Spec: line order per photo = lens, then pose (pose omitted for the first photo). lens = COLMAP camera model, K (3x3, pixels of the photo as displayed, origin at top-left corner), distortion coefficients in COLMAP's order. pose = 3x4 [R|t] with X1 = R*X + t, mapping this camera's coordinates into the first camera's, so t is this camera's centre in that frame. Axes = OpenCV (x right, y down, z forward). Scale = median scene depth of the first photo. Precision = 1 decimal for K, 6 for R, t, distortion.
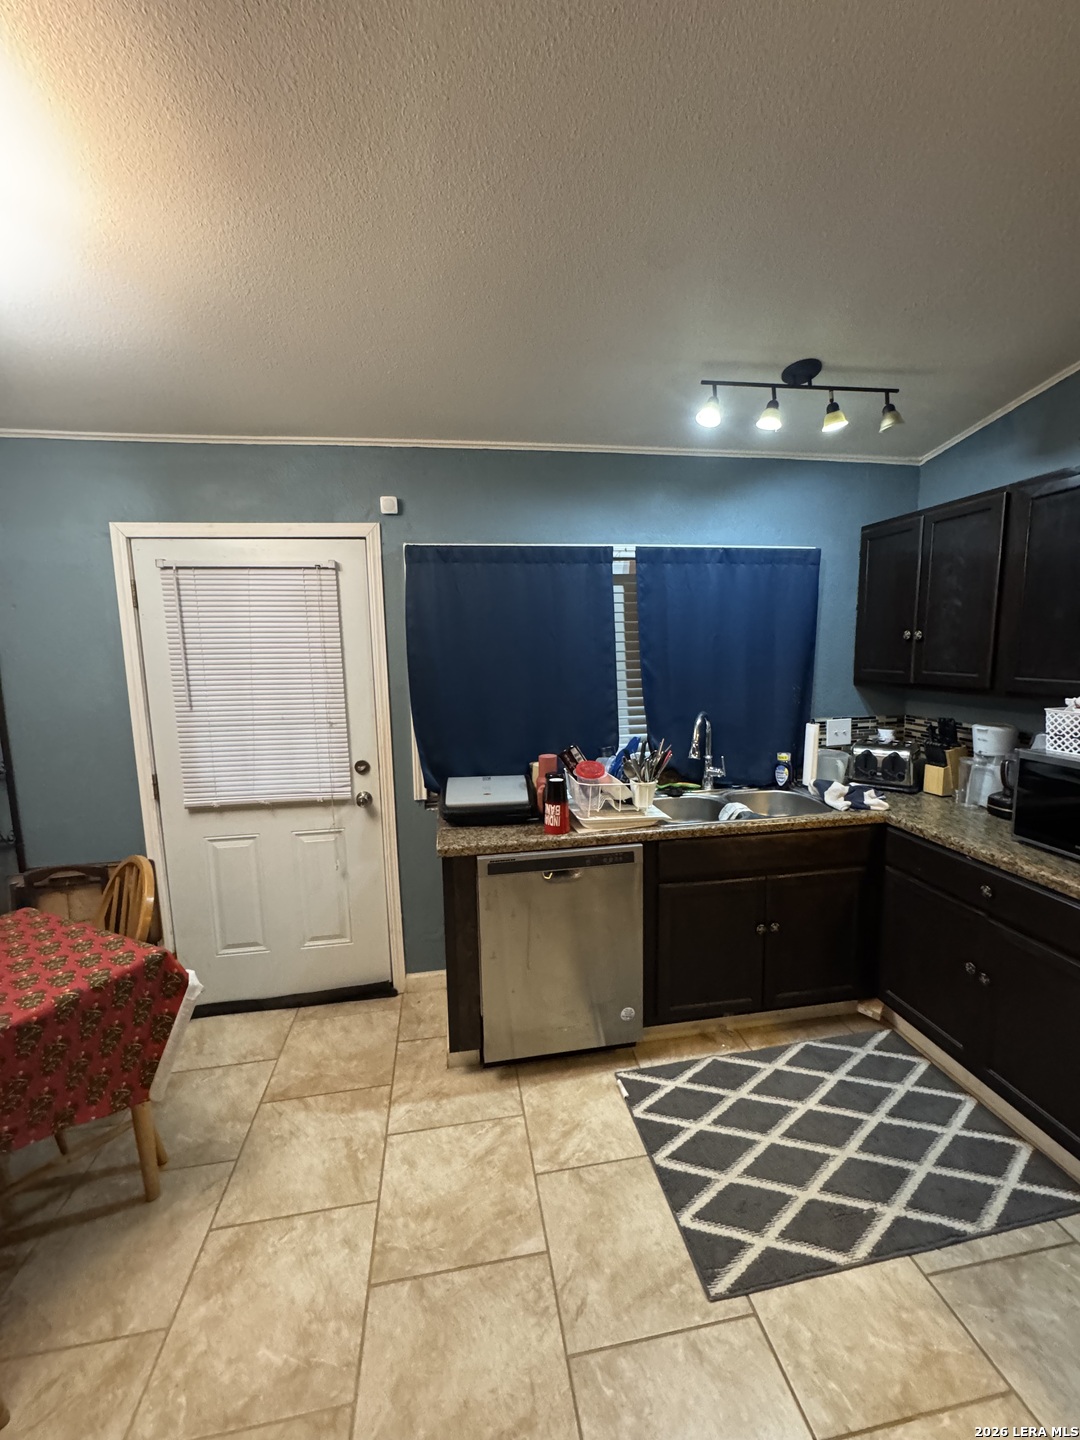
lens RADIAL K [[572.3, 0, 541.0], [0, 572.3, 719.5], [0, 0, 1]] dist [-0.002523, 0.000010]
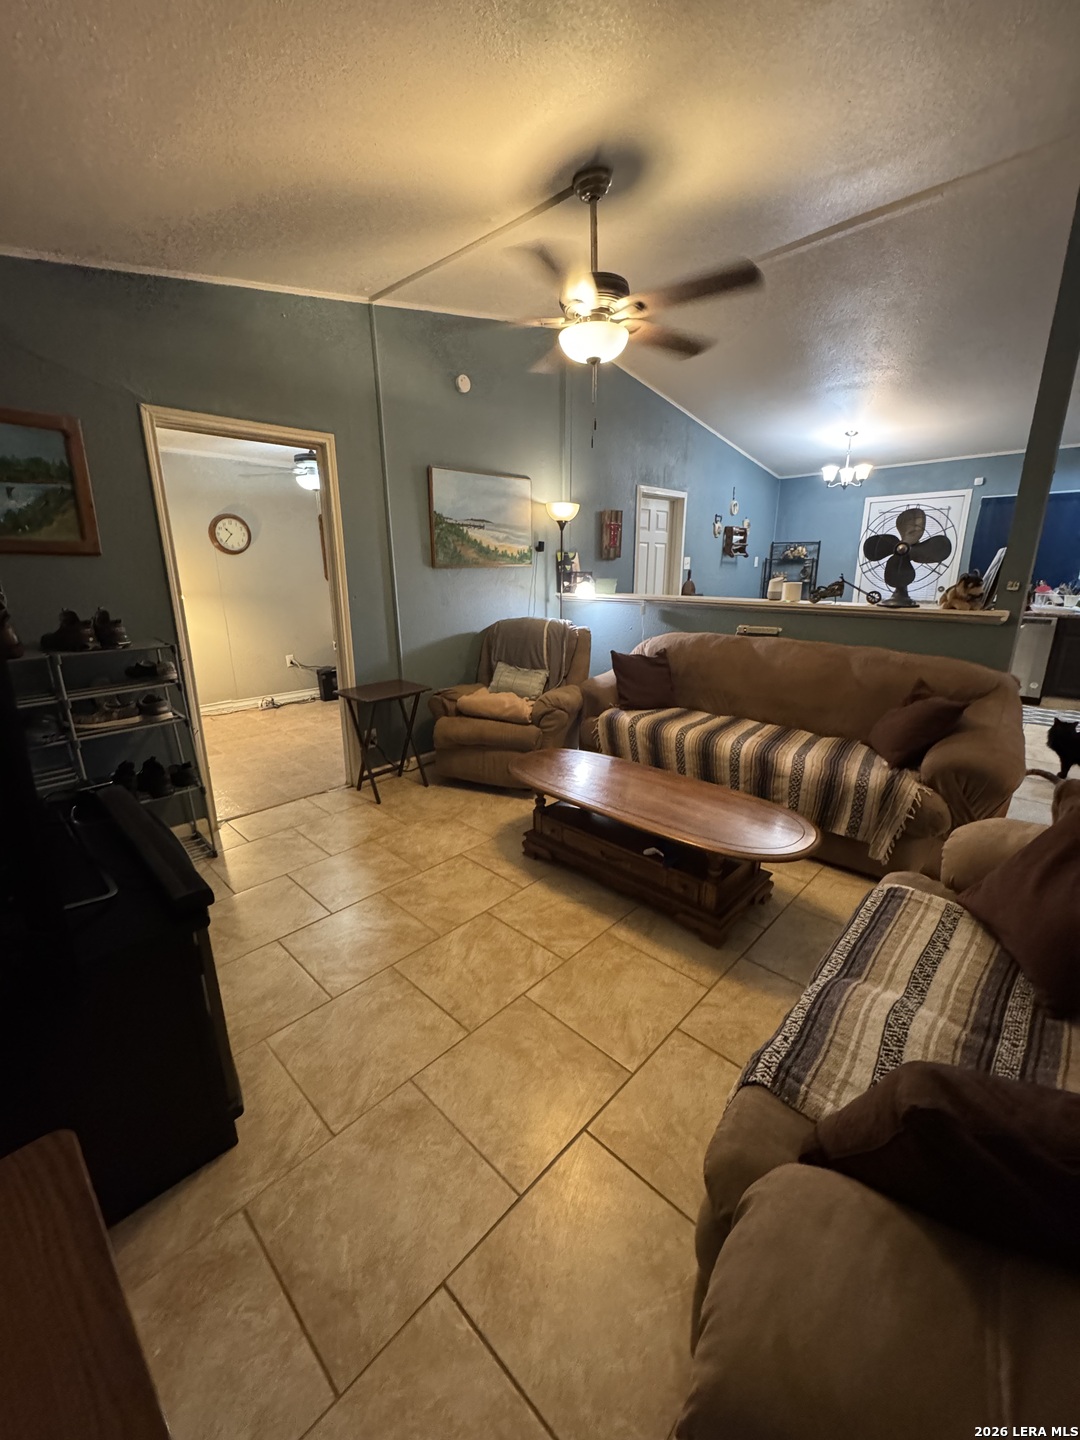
lens RADIAL K [[572.3, 0, 534.7], [0, 572.3, 718.7], [0, 0, 1]] dist [-0.002523, 0.000010]
pose [[0.591078, 0.229071, -0.773404, 0.809021], [-0.104429, 0.972490, 0.208226, 0.341238], [0.799826, -0.042312, 0.598739, -2.244851]]
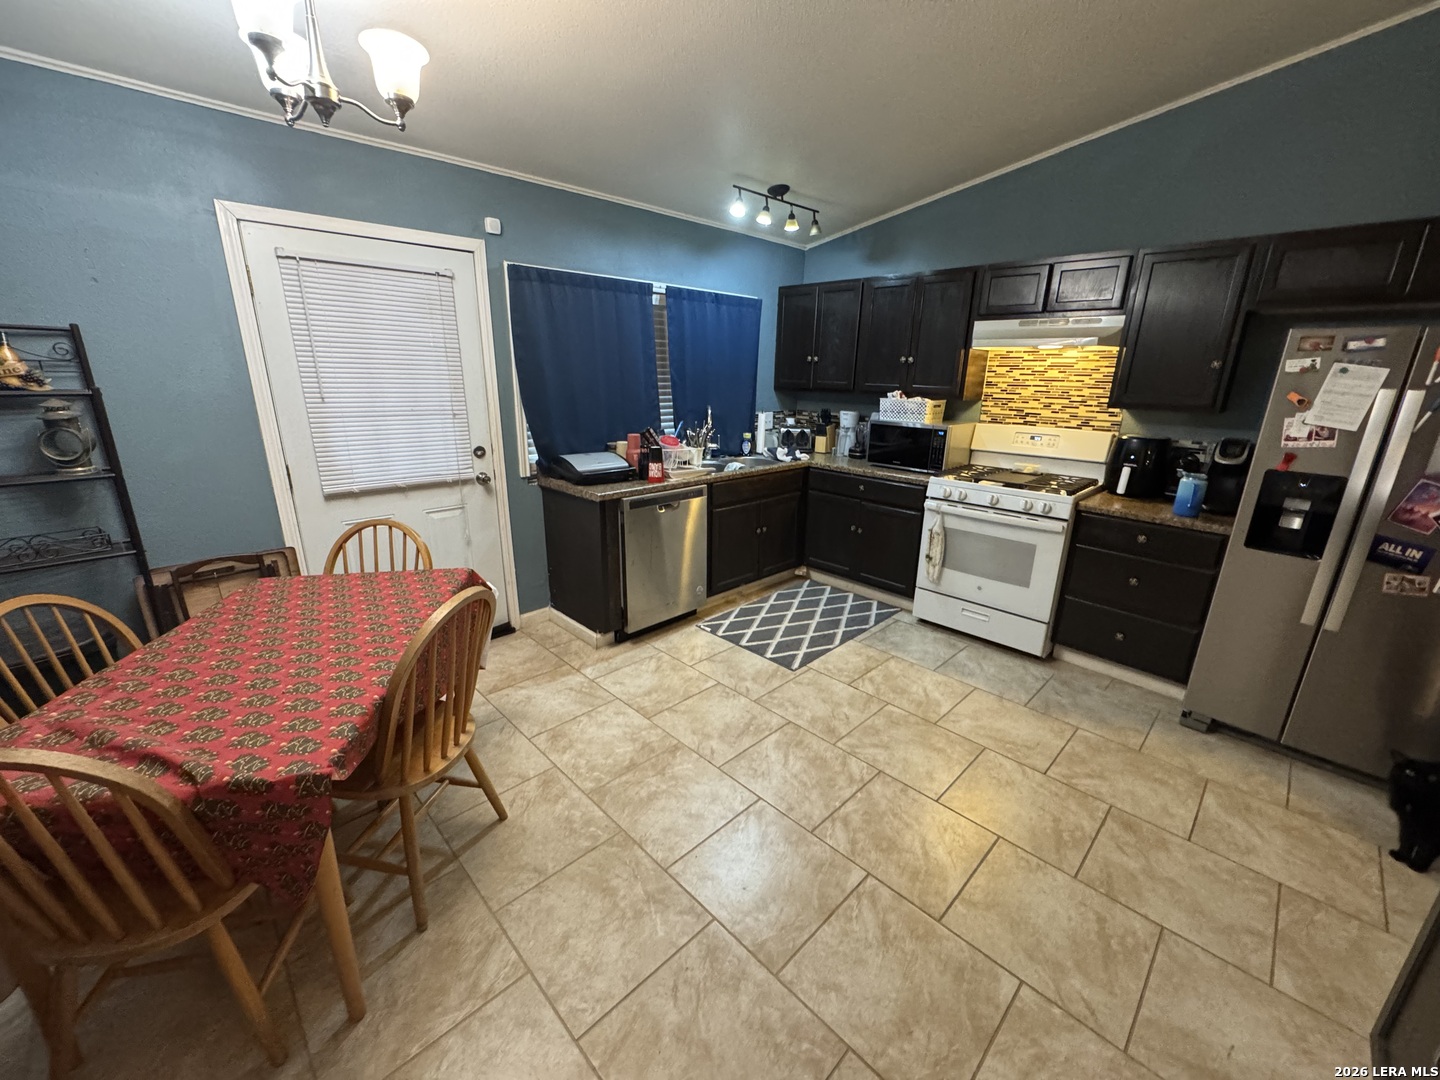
lens RADIAL K [[572.3, 0, 719.5], [0, 572.3, 541.1], [0, 0, 1]] dist [-0.002523, 0.000010]
pose [[0.820401, -0.132041, 0.556333, -0.667355], [0.037720, 0.983350, 0.177766, 0.081753], [-0.570543, -0.124854, 0.811722, -0.336730]]
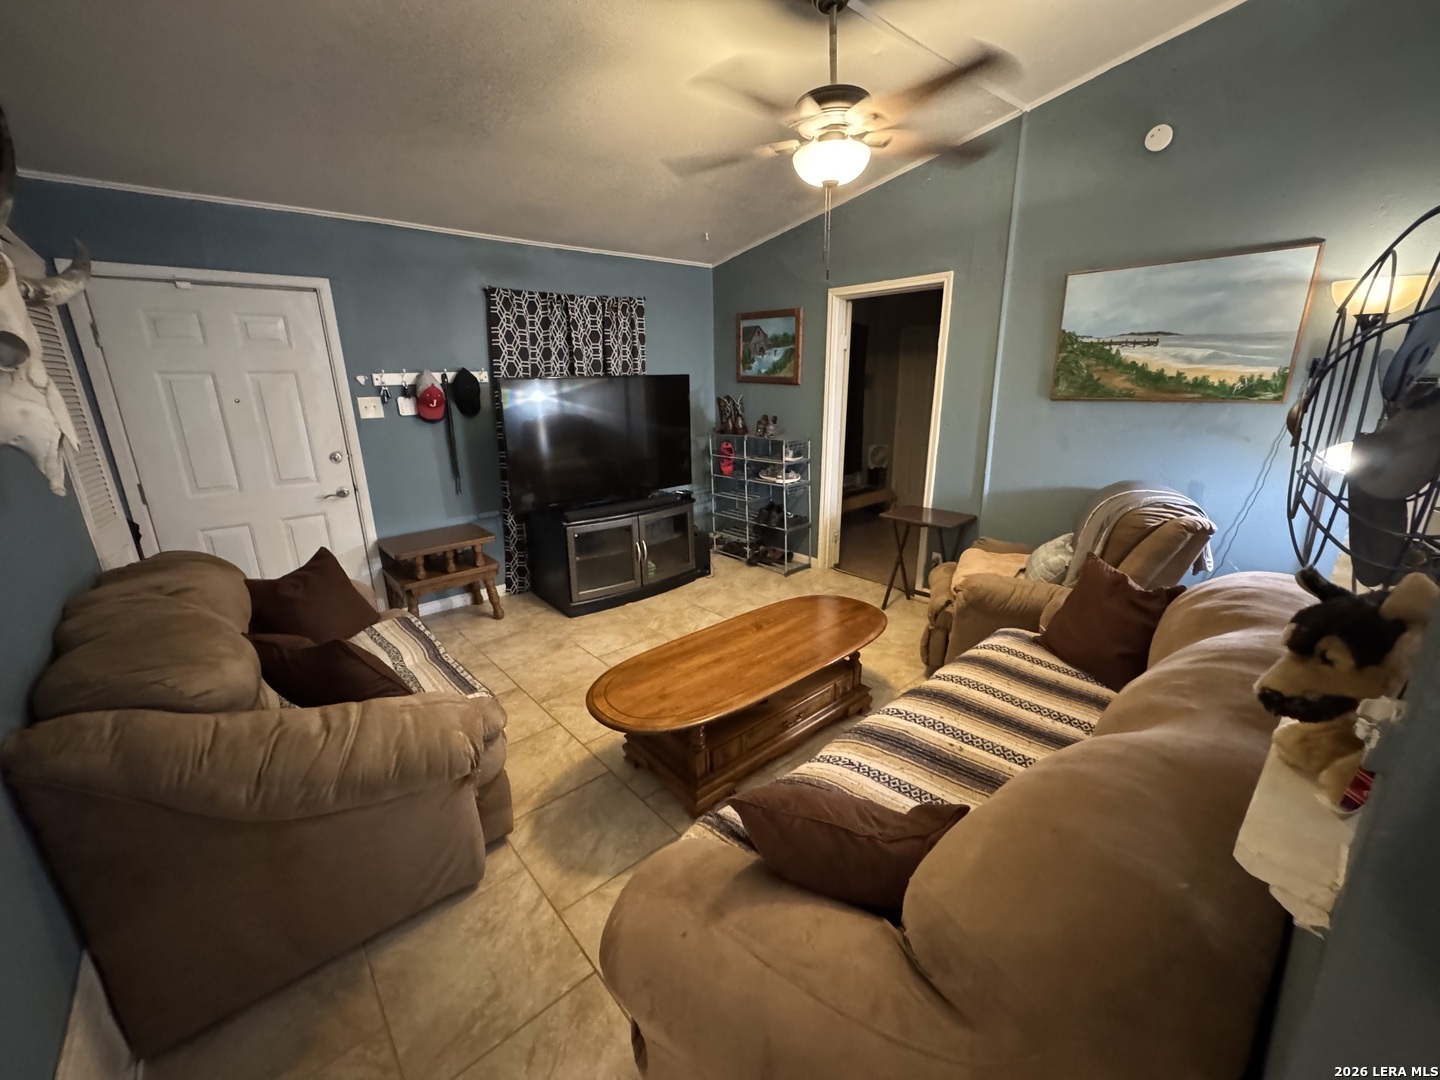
lens RADIAL K [[572.3, 0, 717.4], [0, 572.3, 535.3], [0, 0, 1]] dist [-0.002523, 0.000010]
pose [[-0.850223, 0.169415, -0.498417, 0.647186], [-0.035600, 0.926129, 0.375524, 0.099956], [0.525217, 0.337023, -0.781385, -0.656791]]
